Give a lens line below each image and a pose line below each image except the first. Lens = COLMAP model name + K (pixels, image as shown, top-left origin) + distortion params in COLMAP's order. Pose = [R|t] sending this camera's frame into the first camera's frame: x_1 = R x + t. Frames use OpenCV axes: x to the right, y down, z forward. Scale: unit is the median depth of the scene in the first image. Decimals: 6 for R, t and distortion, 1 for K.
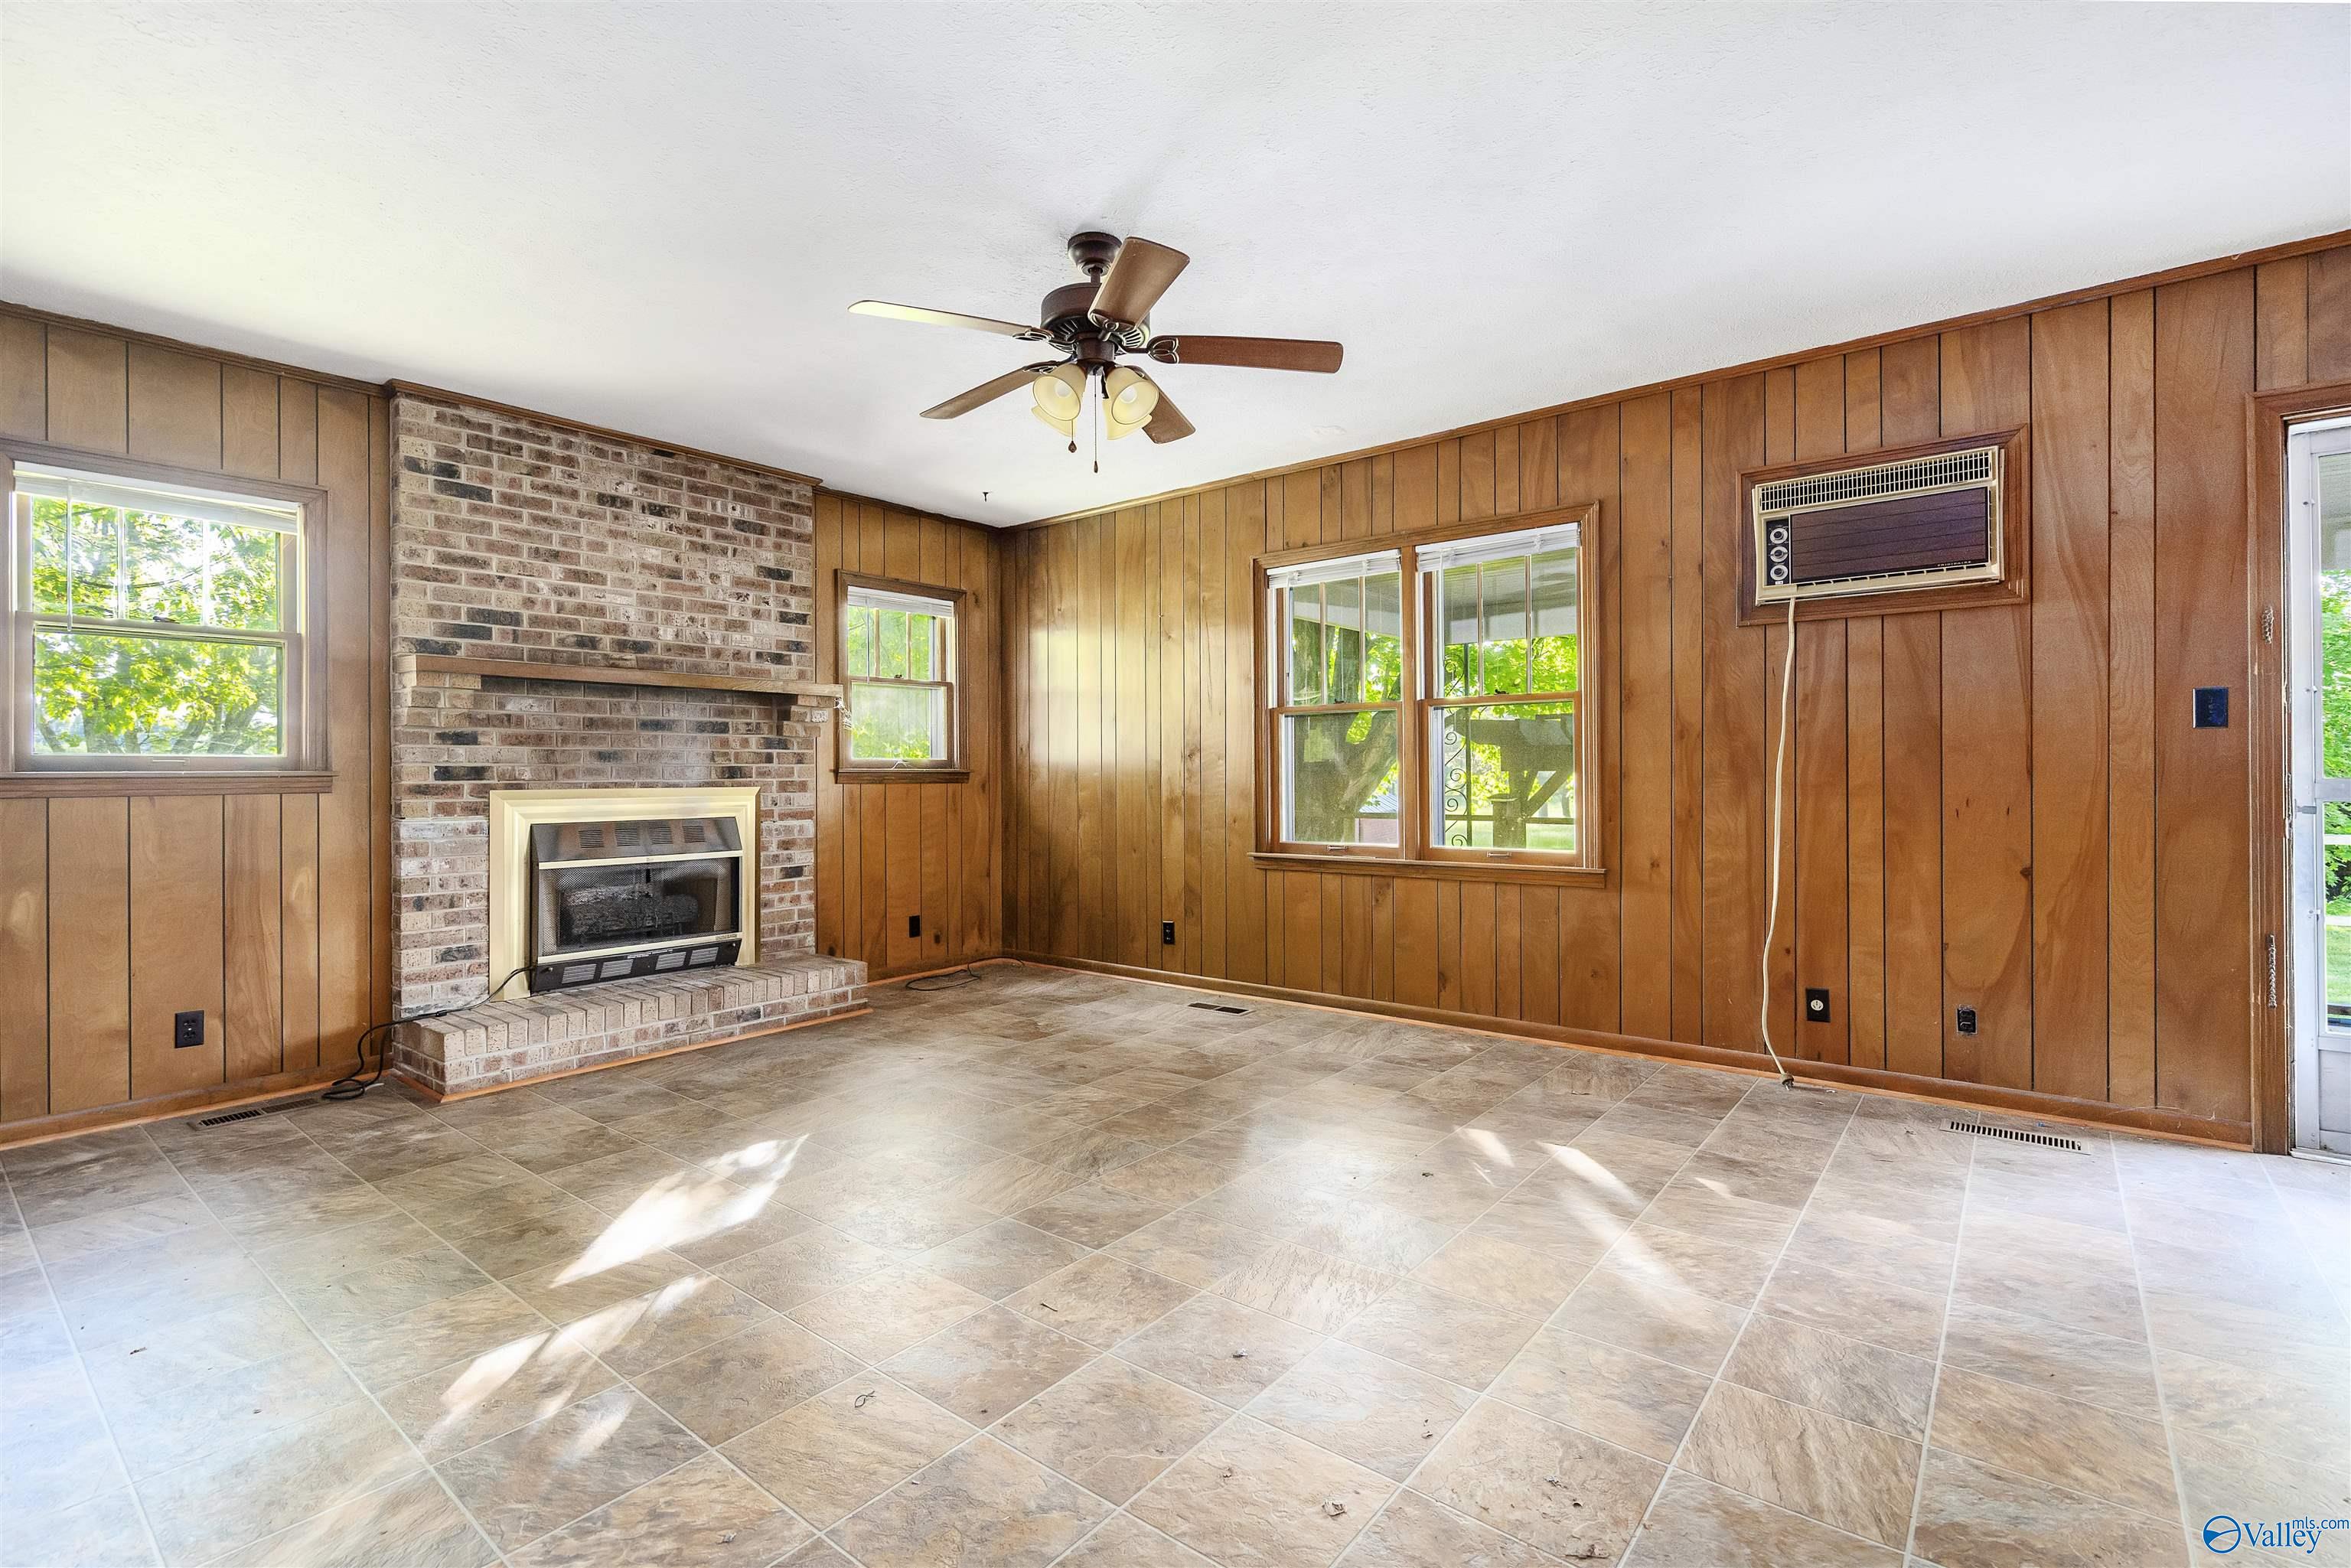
lens RADIAL K [[1092.2, 0, 1181.0], [0, 1092.2, 764.9], [0, 0, 1]] dist [-0.008435, -0.001211]
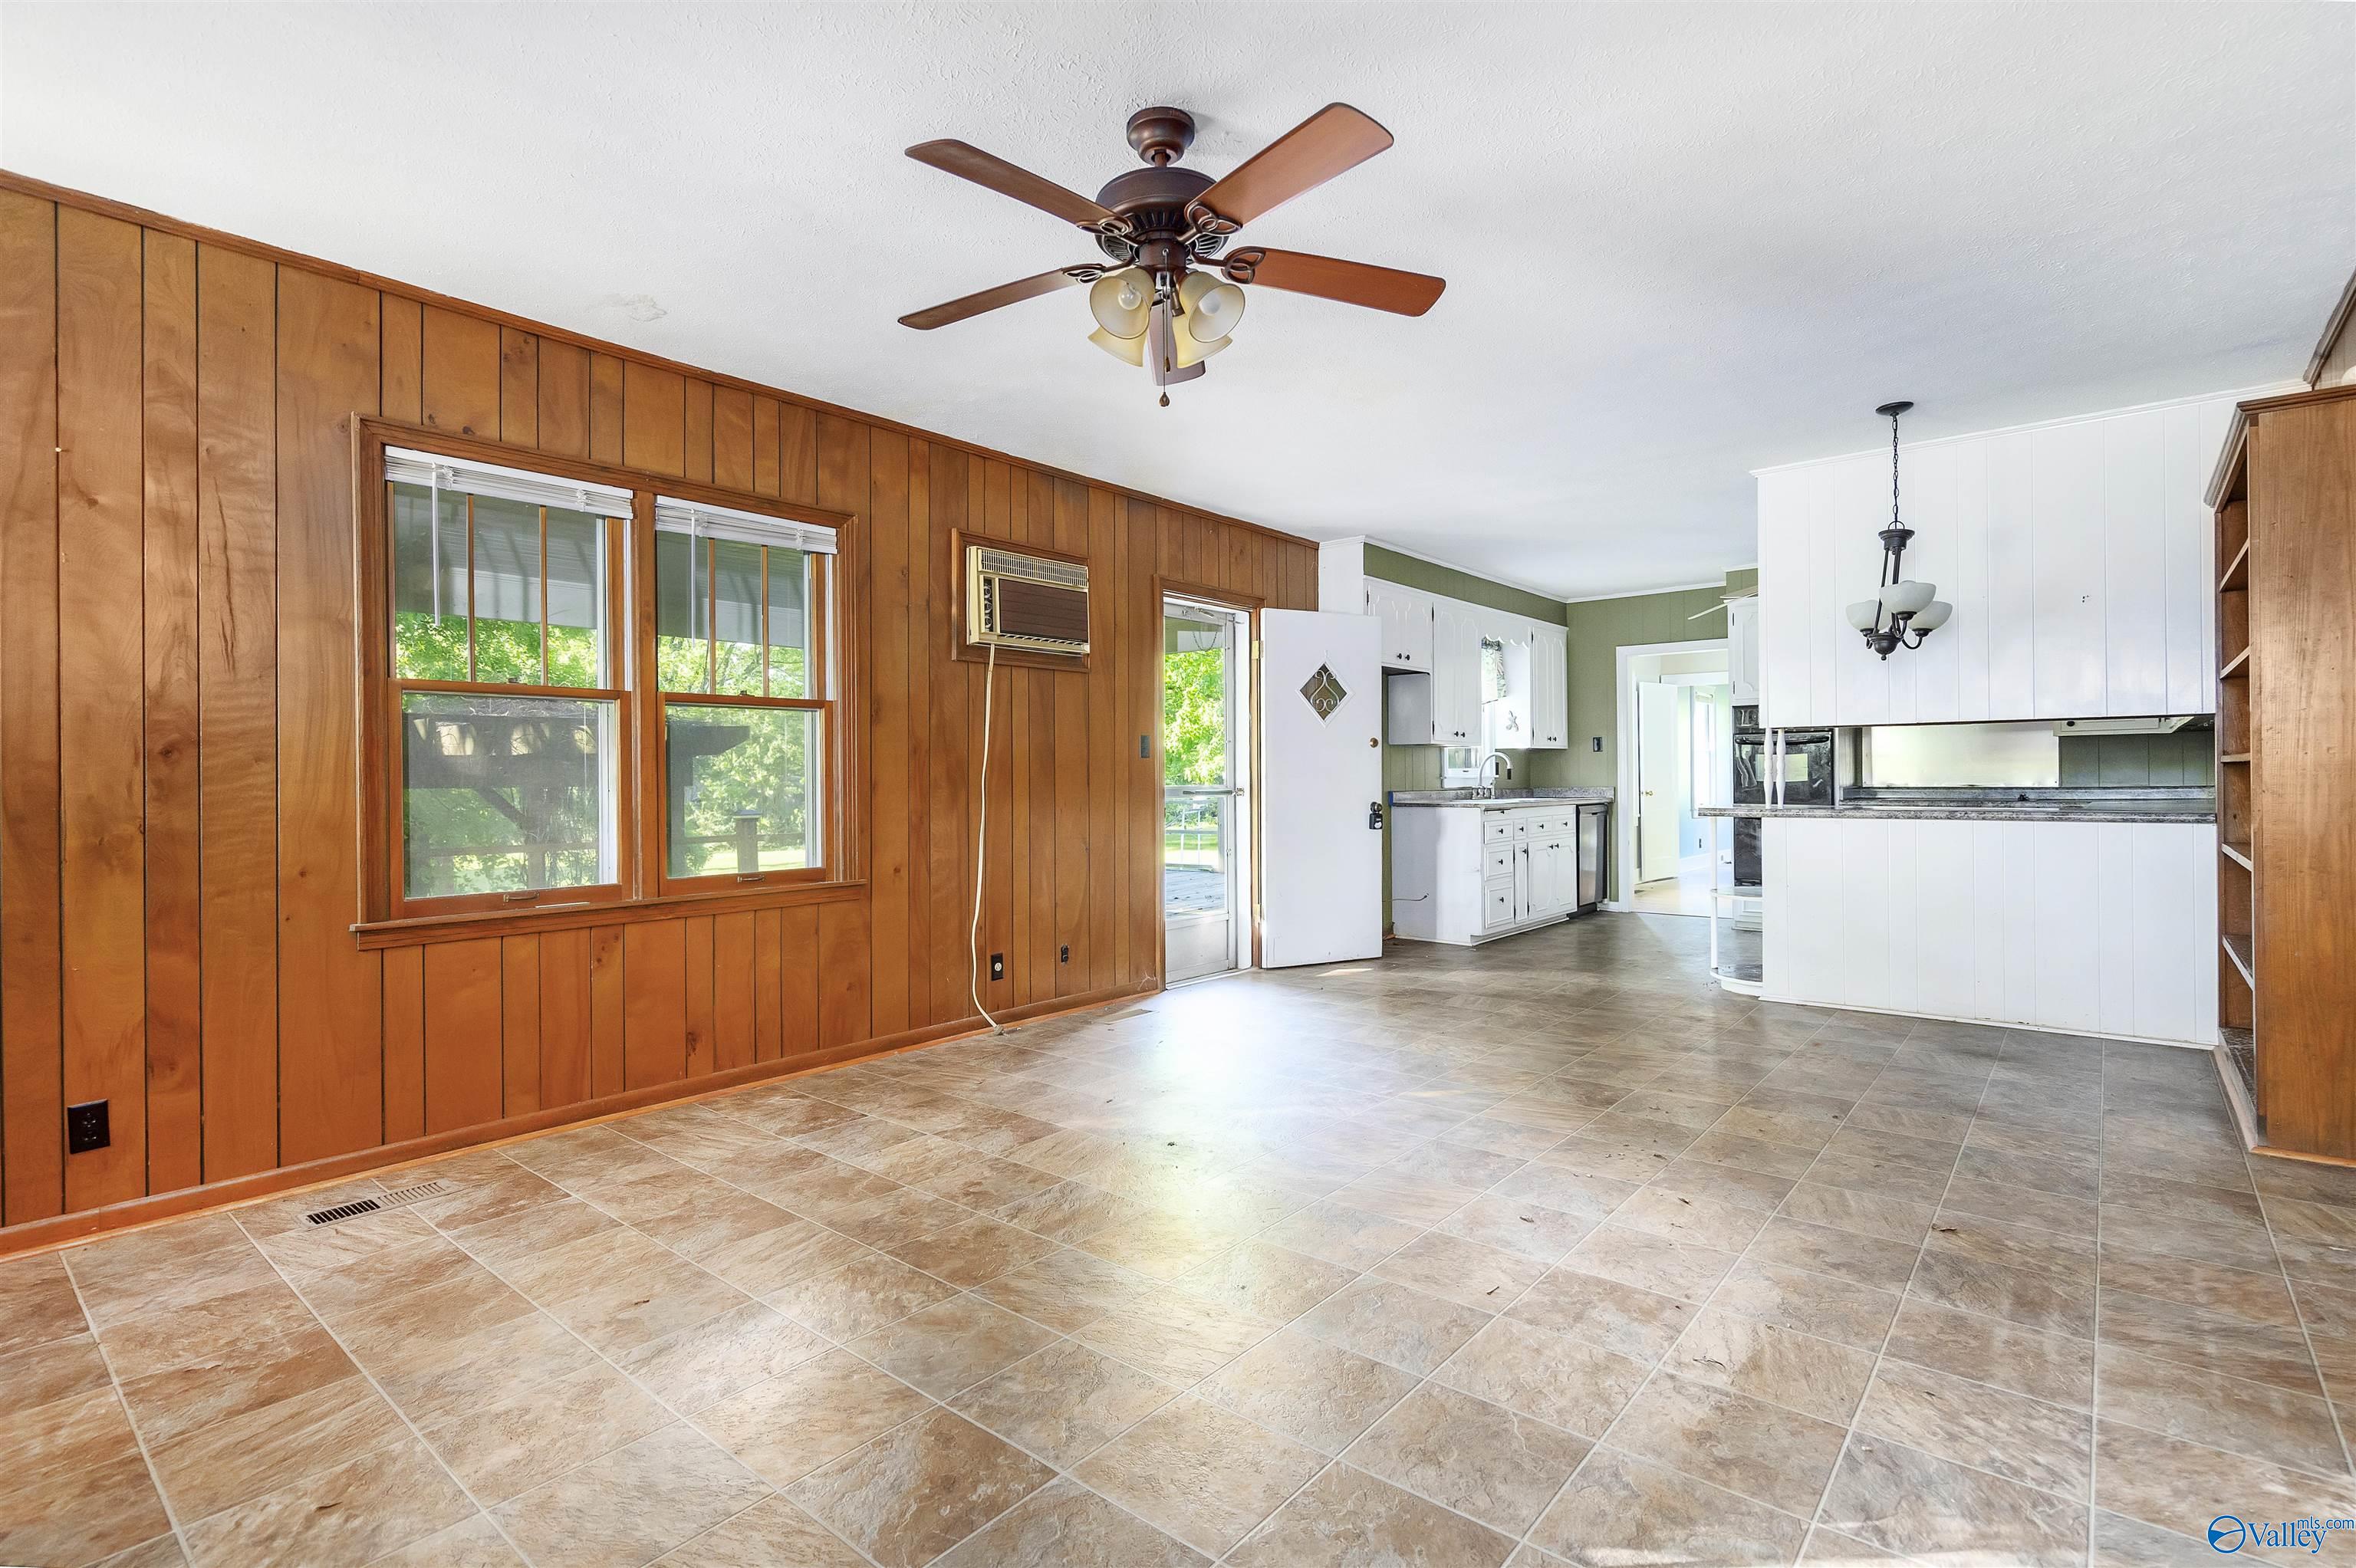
lens RADIAL K [[1094.4, 0, 1186.3], [0, 1094.4, 782.2], [0, 0, 1]] dist [-0.008435, -0.001211]
pose [[0.019296, 0.005871, 0.999797, -0.674192], [0.003453, 0.999976, -0.005939, 0.013159], [-0.999808, 0.003567, 0.019275, 0.737100]]
